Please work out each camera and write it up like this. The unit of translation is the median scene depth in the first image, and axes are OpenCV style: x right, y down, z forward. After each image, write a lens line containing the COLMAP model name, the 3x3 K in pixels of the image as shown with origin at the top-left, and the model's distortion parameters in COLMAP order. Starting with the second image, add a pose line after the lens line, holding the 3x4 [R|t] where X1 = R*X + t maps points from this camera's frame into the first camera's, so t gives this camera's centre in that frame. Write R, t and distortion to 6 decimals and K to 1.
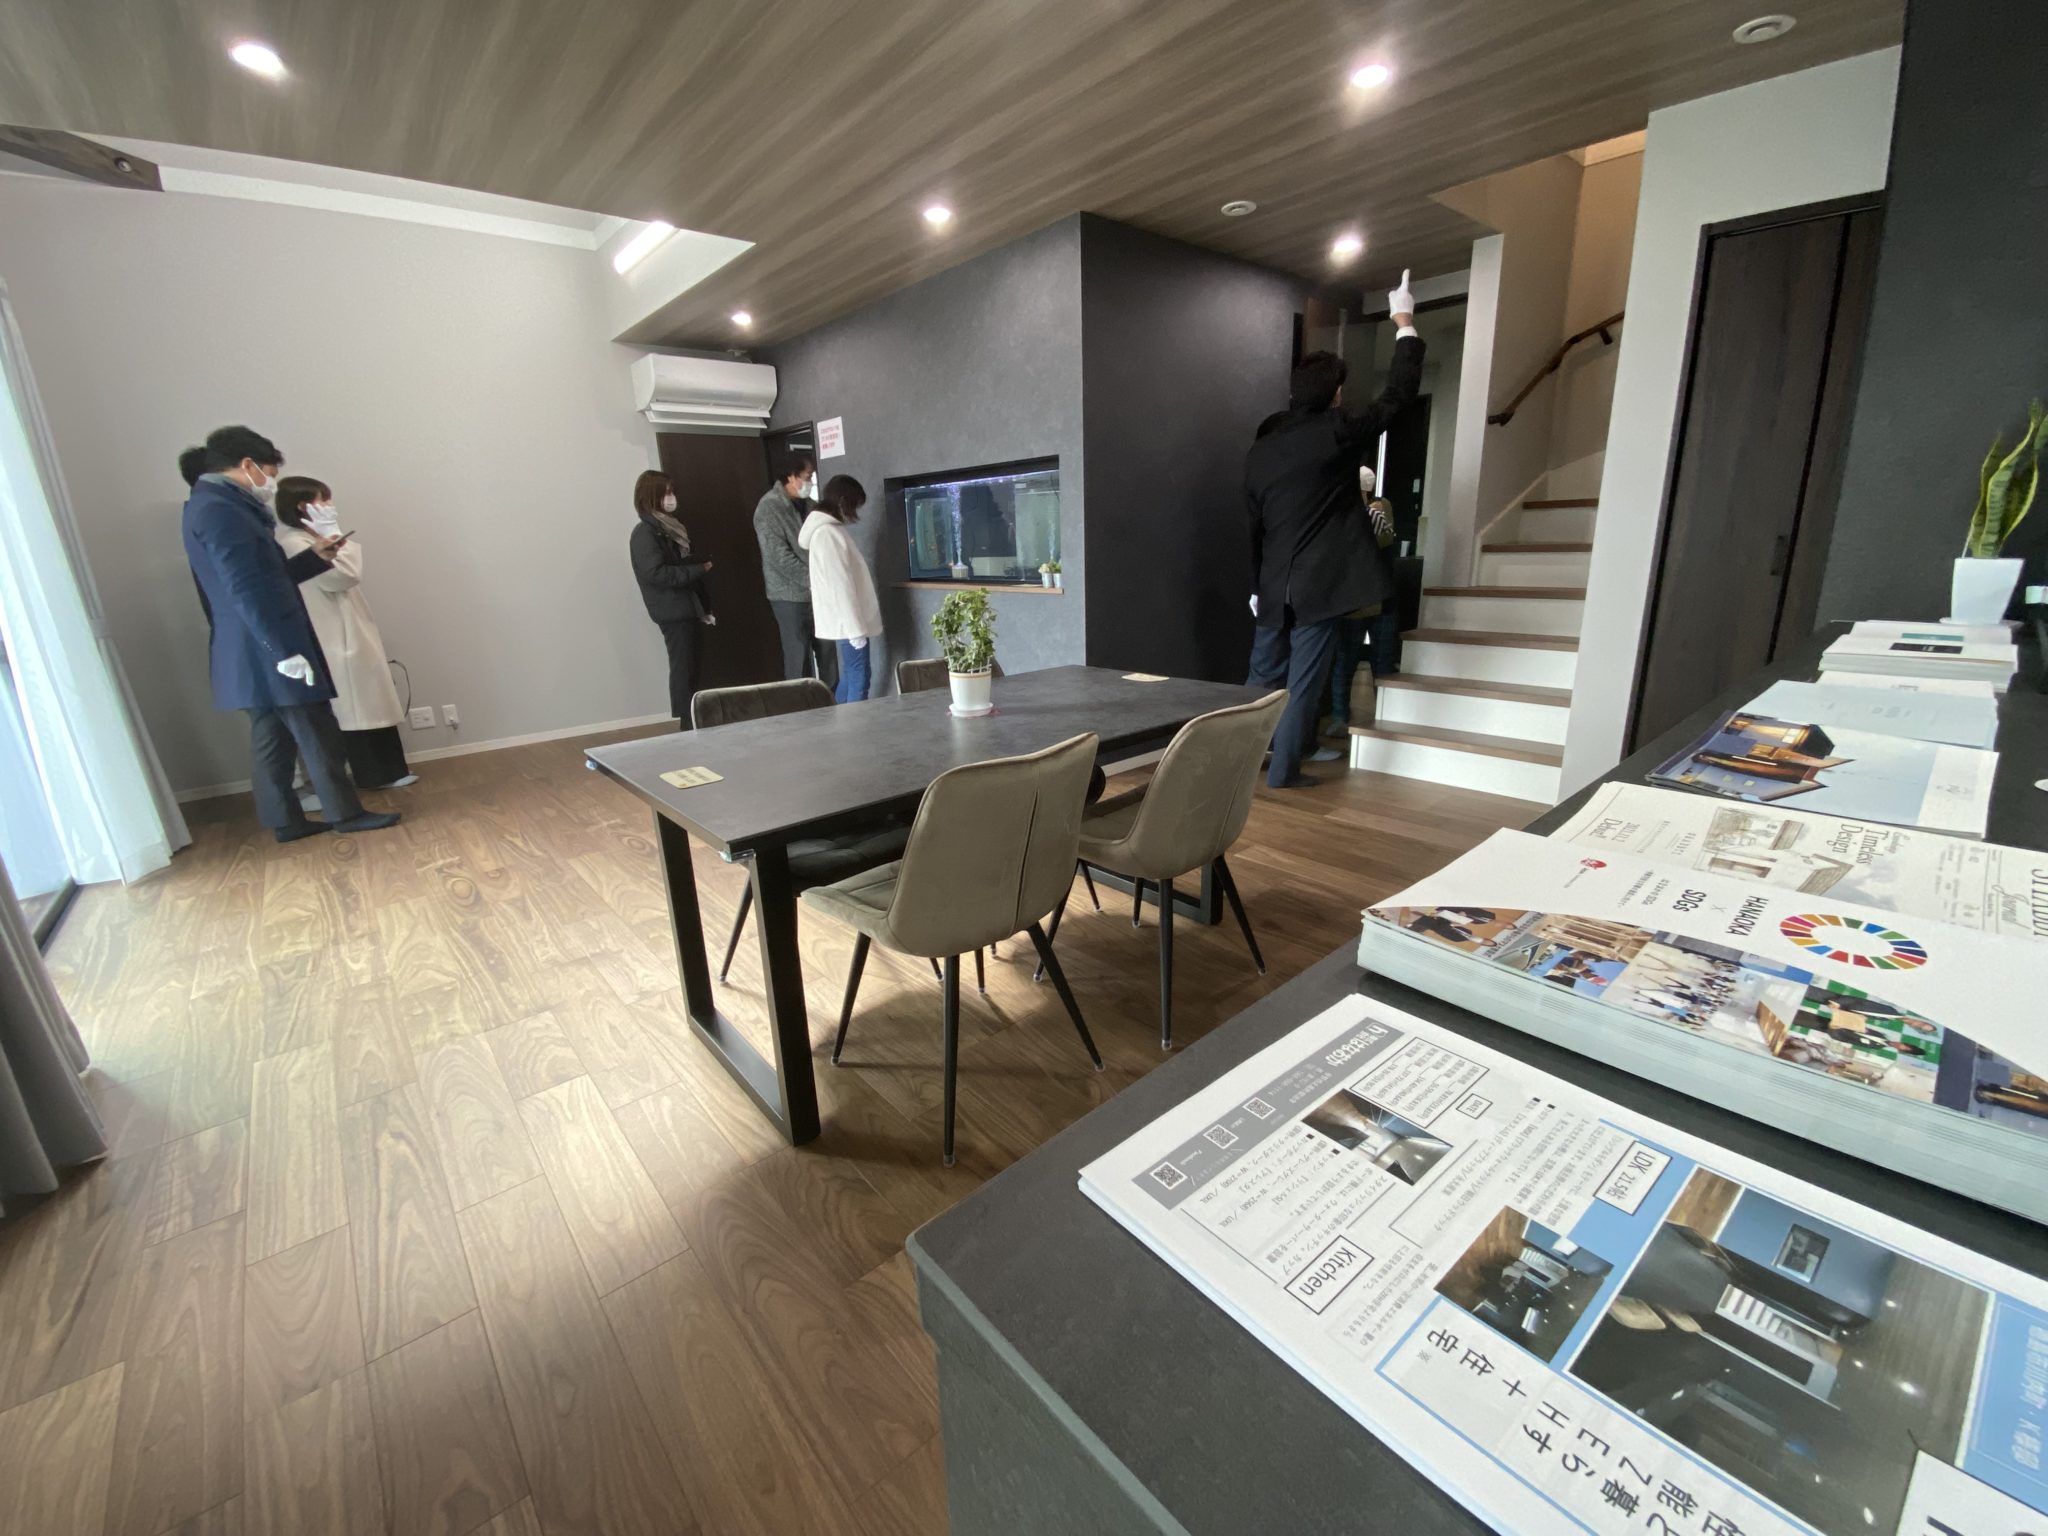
lens RADIAL K [[867.1, 0, 1023.5], [0, 867.1, 774.3], [0, 0, 1]] dist [-0.038274, -0.001441]
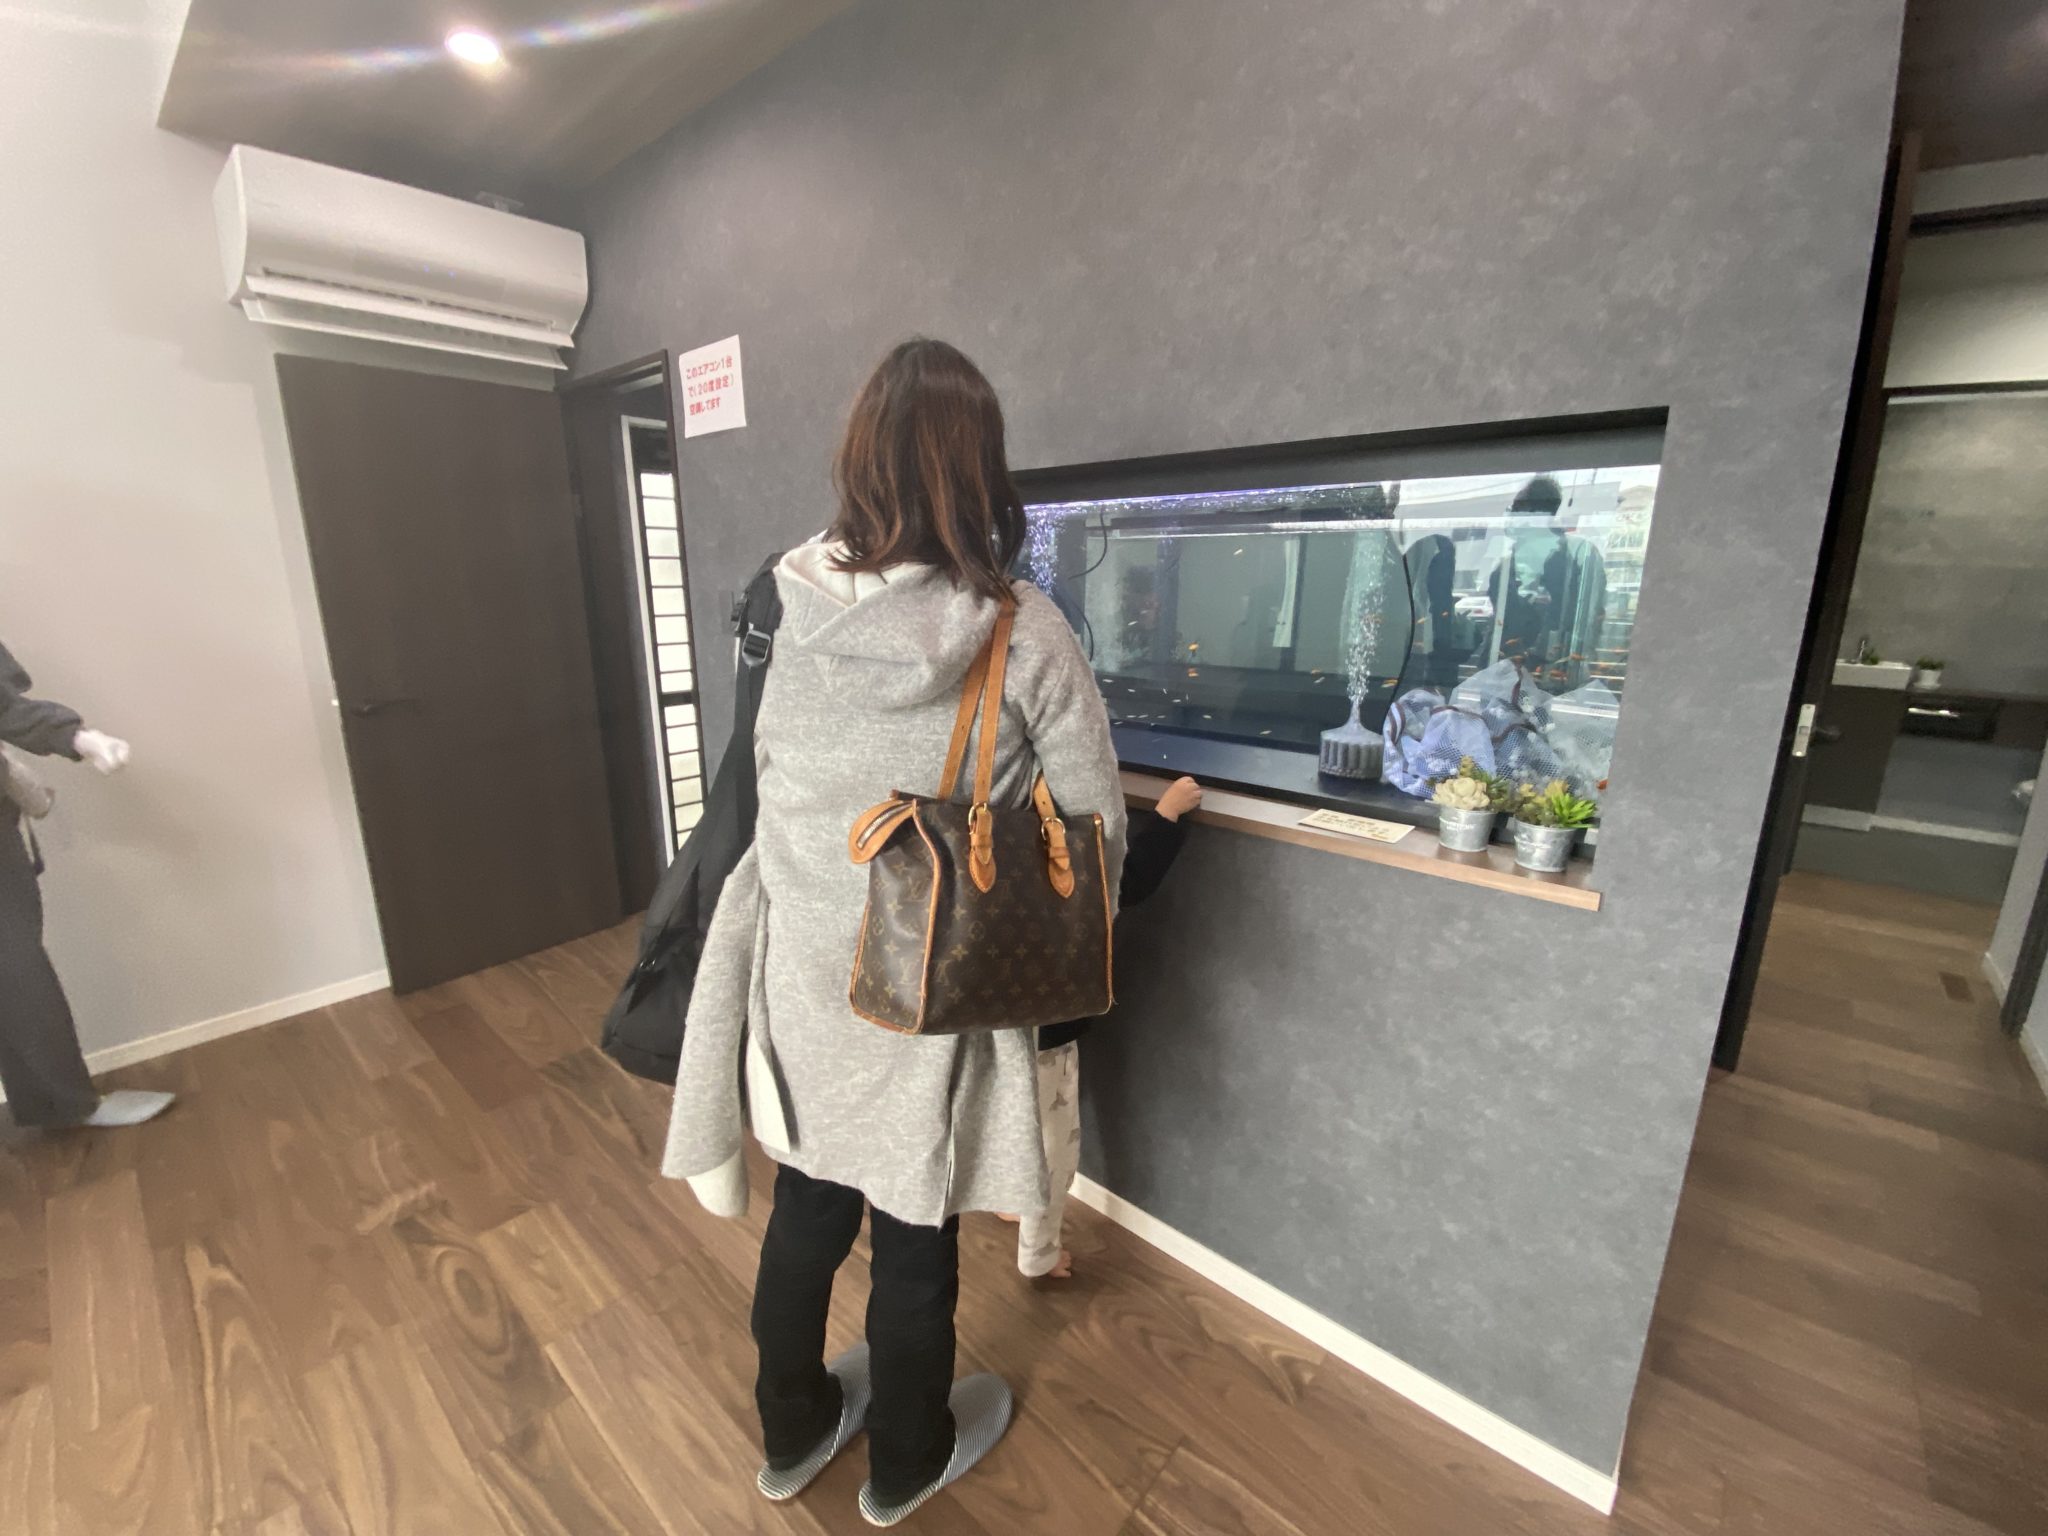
lens RADIAL K [[867.1, 0, 1026.8], [0, 867.1, 765.5], [0, 0, 1]] dist [-0.038274, -0.001441]
pose [[0.987997, -0.005038, 0.154394, -0.136489], [0.011691, 0.999040, -0.042215, -0.183639], [-0.154033, 0.043514, 0.987107, 0.565928]]
